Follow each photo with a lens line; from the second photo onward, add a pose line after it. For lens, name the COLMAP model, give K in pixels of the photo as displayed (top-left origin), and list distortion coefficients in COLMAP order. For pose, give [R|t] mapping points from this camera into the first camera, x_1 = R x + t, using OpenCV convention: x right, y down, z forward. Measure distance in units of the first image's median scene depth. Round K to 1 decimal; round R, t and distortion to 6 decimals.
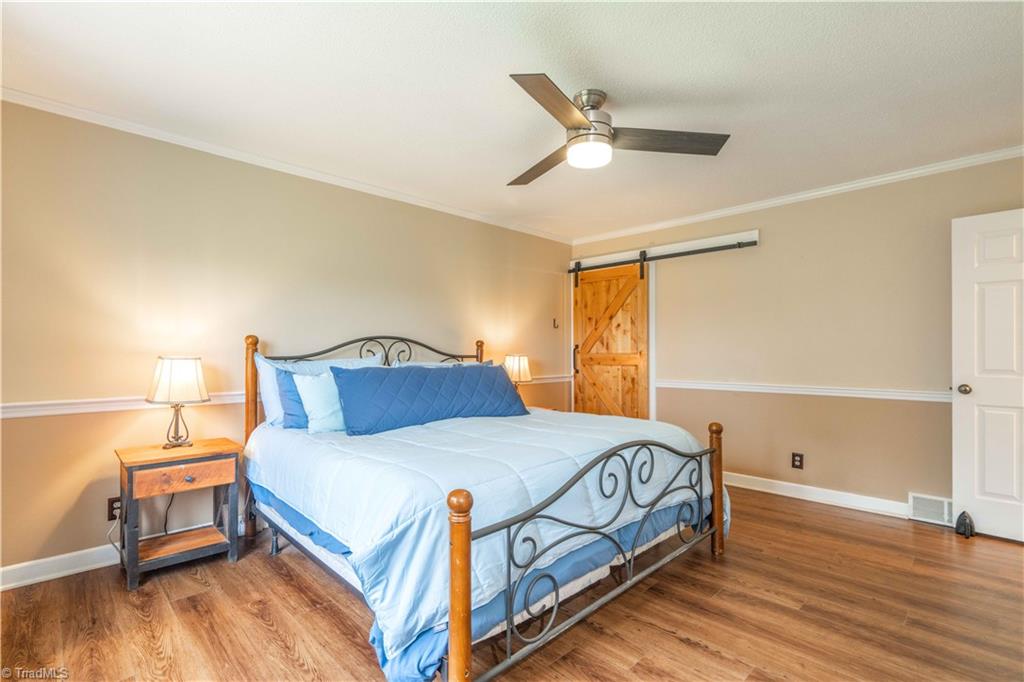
lens RADIAL K [[461.1, 0, 500.2], [0, 461.1, 350.6], [0, 0, 1]] dist [-0.011716, -0.000068]
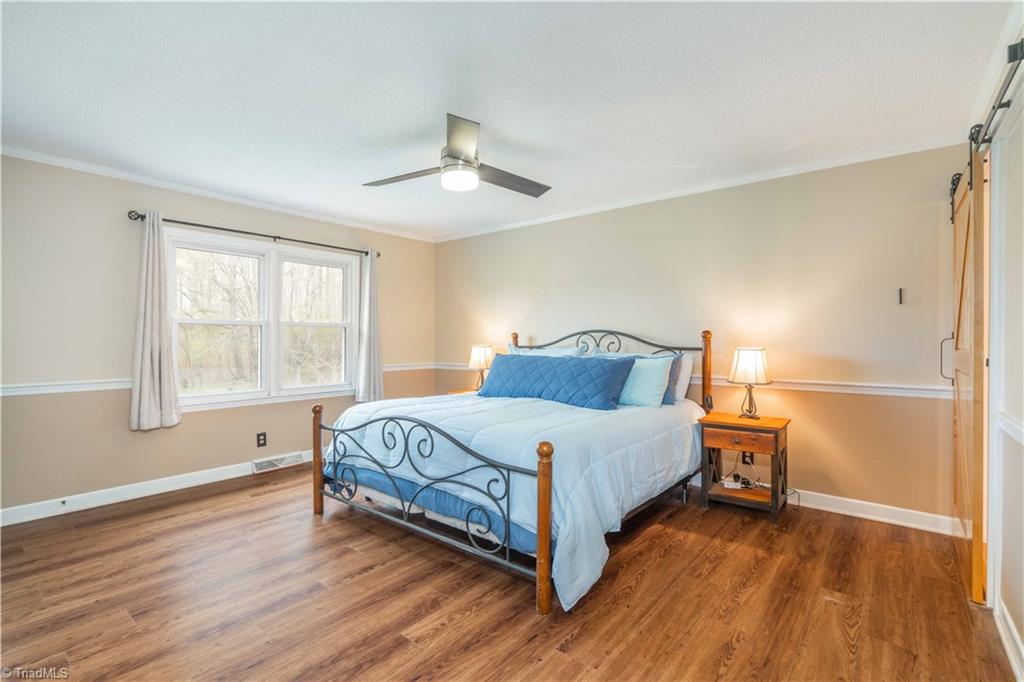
lens RADIAL K [[468.5, 0, 517.4], [0, 468.5, 342.9], [0, 0, 1]] dist [-0.009626, 0.000566]
pose [[0.145106, 0.009704, -0.989368, 1.484655], [0.005573, 0.999928, 0.010624, -0.019400], [0.989400, -0.007055, 0.145042, 1.020690]]
